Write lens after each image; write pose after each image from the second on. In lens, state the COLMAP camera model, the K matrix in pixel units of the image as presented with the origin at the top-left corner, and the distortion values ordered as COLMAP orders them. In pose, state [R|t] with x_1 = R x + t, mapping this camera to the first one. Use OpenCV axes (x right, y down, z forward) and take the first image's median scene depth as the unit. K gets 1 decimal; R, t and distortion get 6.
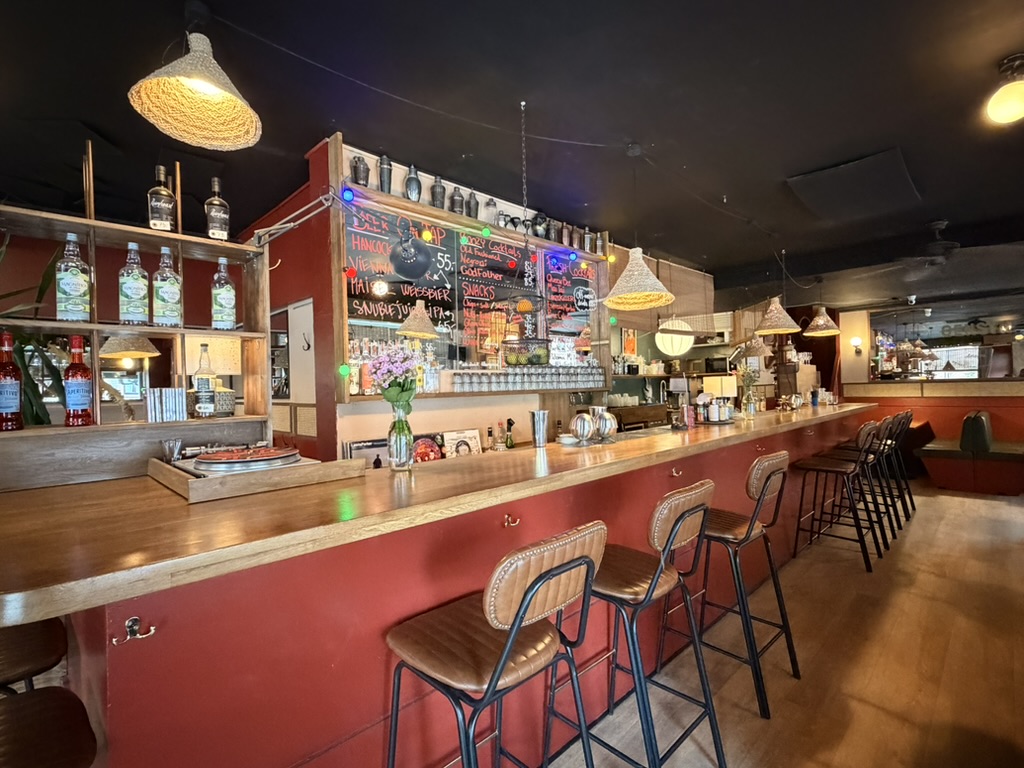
lens RADIAL K [[499.3, 0, 510.2], [0, 499.3, 387.1], [0, 0, 1]] dist [-0.000190, 0.000163]
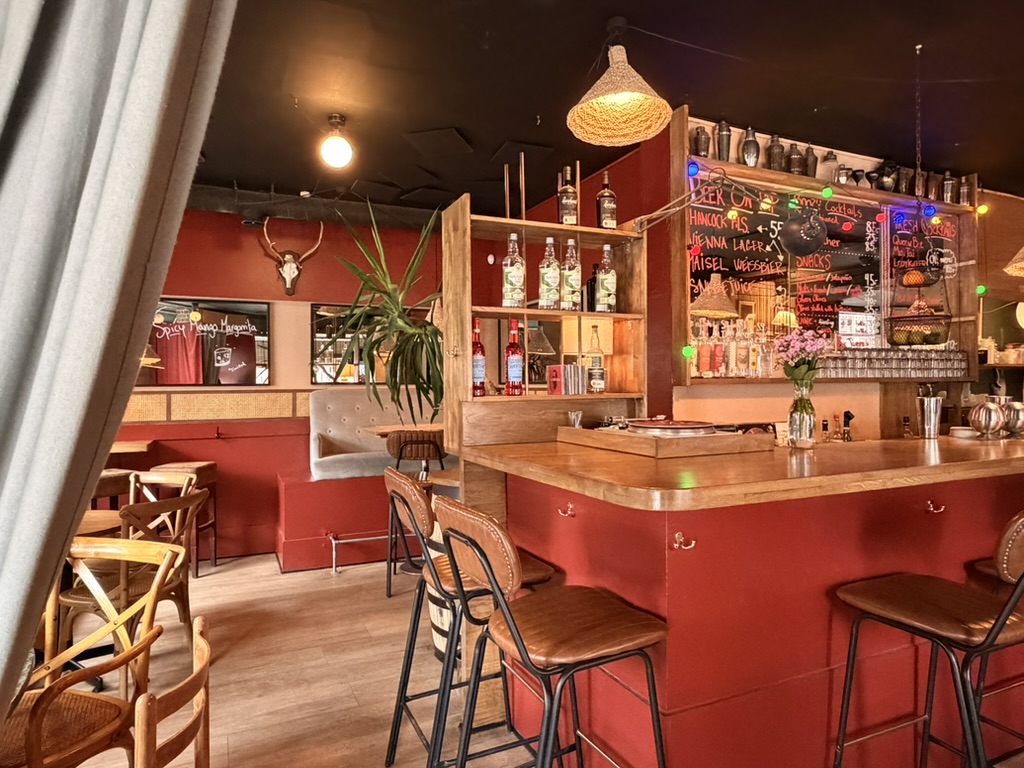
lens RADIAL K [[632.1, 0, 508.5], [0, 632.1, 387.7], [0, 0, 1]] dist [0.001170, -0.000927]
pose [[0.938551, 0.020107, -0.344555, -0.188837], [-0.016440, 0.999773, 0.013561, 0.020503], [0.344749, -0.007063, 0.938668, -0.219753]]
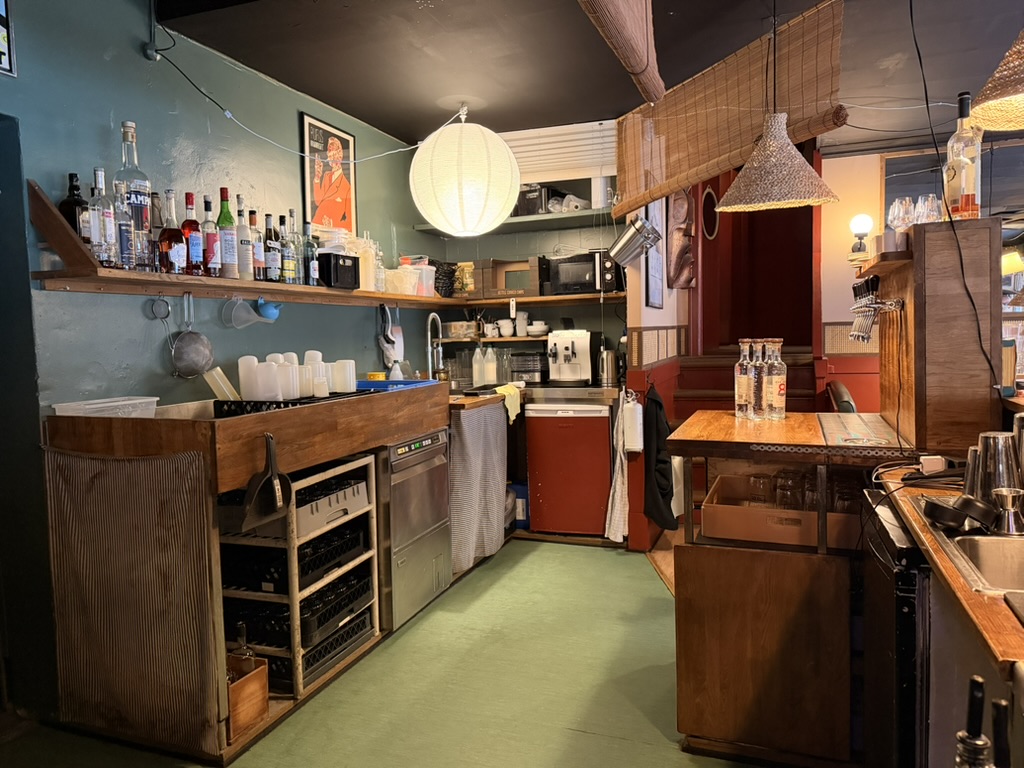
lens RADIAL K [[712.0, 0, 516.9], [0, 712.0, 387.1], [0, 0, 1]] dist [0.150852, -0.218843]
pose [[0.910872, -0.029807, 0.411612, 0.416107], [0.003945, 0.997972, 0.063539, 0.019707], [-0.412671, -0.056252, 0.909142, 1.419387]]
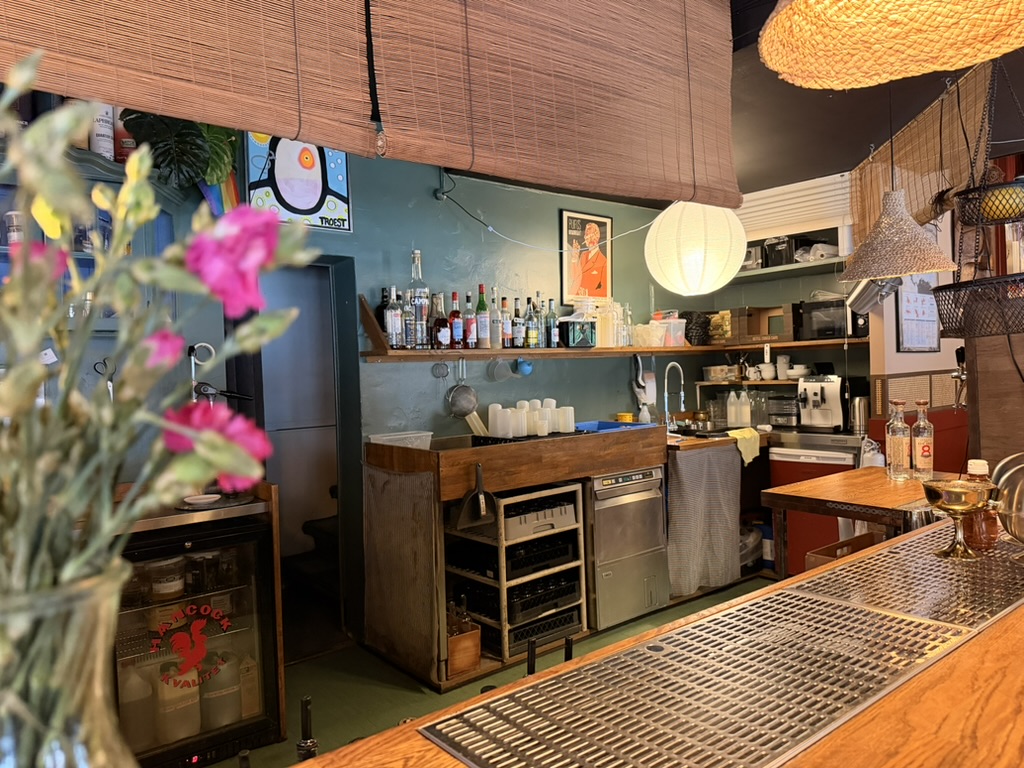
lens RADIAL K [[712.0, 0, 516.9], [0, 712.0, 387.1], [0, 0, 1]] dist [0.150852, -0.218843]
pose [[0.994887, -0.006049, -0.100810, 0.656246], [0.008645, 0.999642, 0.025333, -0.023873], [0.100620, -0.026075, 0.994583, 1.161677]]
